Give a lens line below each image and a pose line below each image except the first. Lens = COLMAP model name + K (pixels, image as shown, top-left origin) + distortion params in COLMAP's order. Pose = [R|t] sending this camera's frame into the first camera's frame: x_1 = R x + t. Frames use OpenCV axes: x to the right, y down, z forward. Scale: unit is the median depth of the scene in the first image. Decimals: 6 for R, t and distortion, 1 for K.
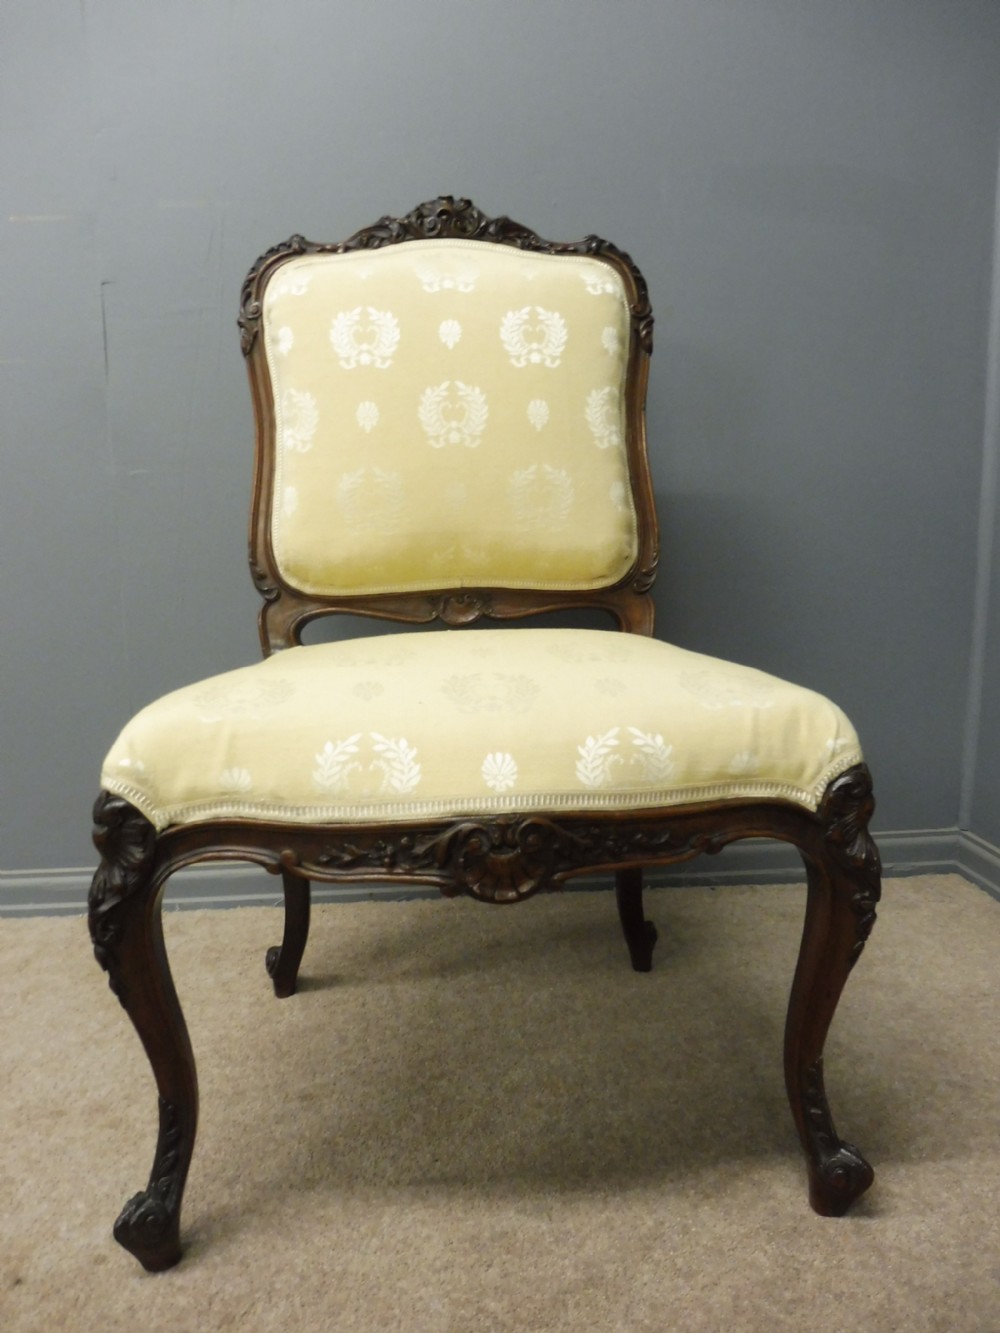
lens RADIAL K [[971.8, 0, 493.4], [0, 971.8, 667.9], [0, 0, 1]] dist [-0.048950, 0.013480]
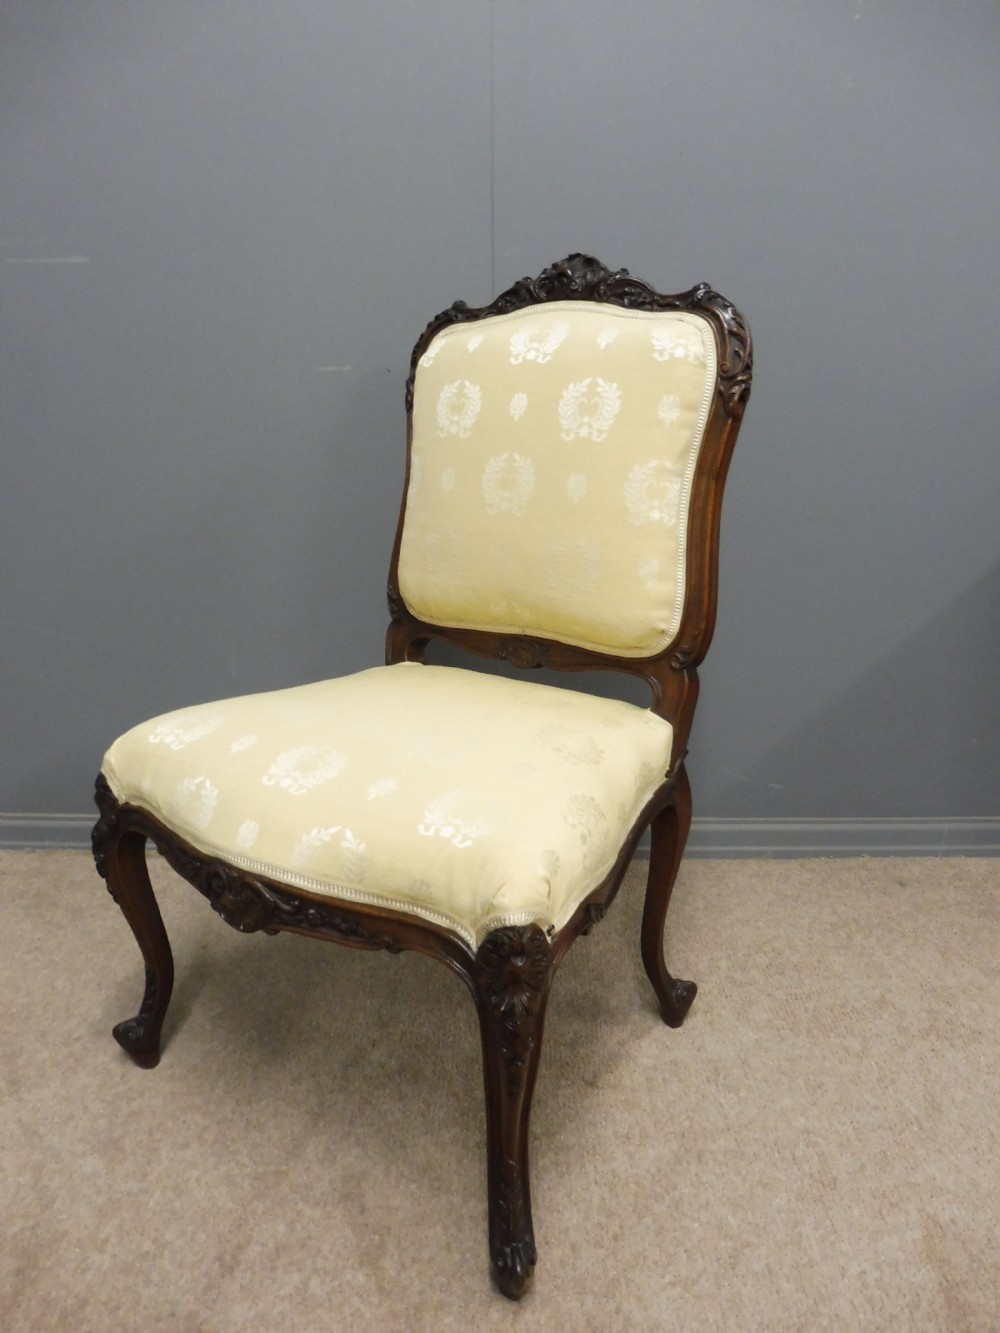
lens RADIAL K [[976.7, 0, 492.5], [0, 976.7, 664.5], [0, 0, 1]] dist [-0.071218, 0.055596]
pose [[0.758493, 0.187581, -0.624101, 0.878443], [-0.107466, 0.980570, 0.164115, -0.316499], [0.642760, -0.057411, 0.763914, 0.182960]]
